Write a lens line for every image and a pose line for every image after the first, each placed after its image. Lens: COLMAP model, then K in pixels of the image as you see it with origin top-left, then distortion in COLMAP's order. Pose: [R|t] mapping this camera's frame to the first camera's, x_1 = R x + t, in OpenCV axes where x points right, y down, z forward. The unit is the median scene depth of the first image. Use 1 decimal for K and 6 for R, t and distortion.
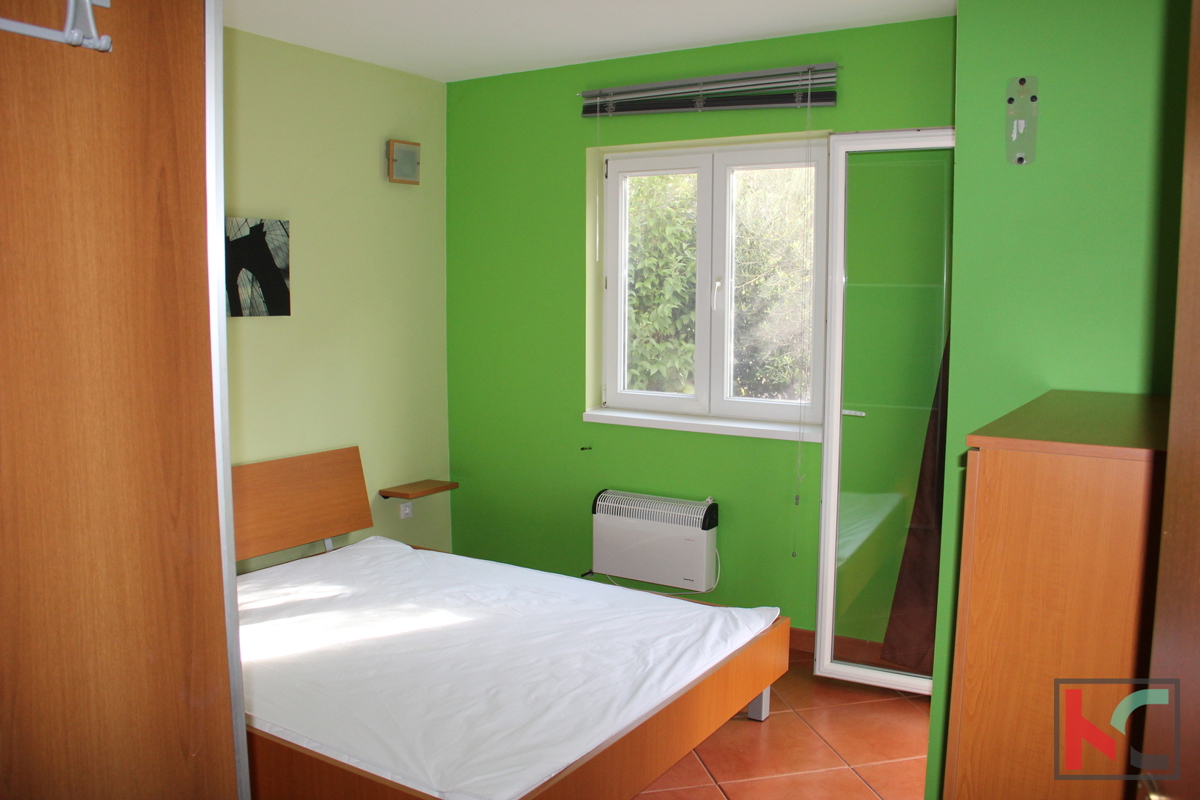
lens RADIAL K [[1006.5, 0, 600.0], [0, 1006.5, 400.0], [0, 0, 1]] dist [-0.135086, 0.002753]
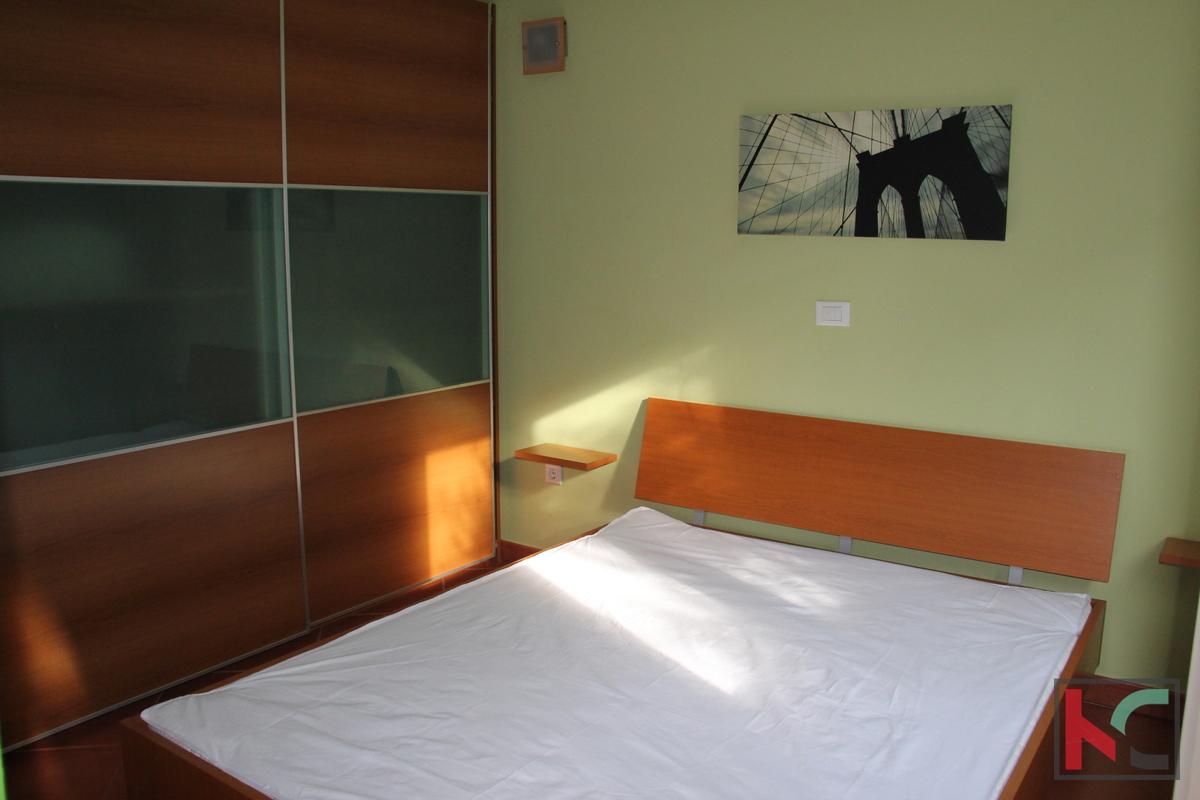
lens RADIAL K [[1006.5, 0, 600.0], [0, 1006.5, 400.0], [0, 0, 1]] dist [-0.135086, 0.002753]
pose [[-0.049088, 0.170591, -0.984118, 0.423165], [-0.103928, 0.979085, 0.174903, -0.068780], [0.993373, 0.110863, -0.030332, 0.778527]]
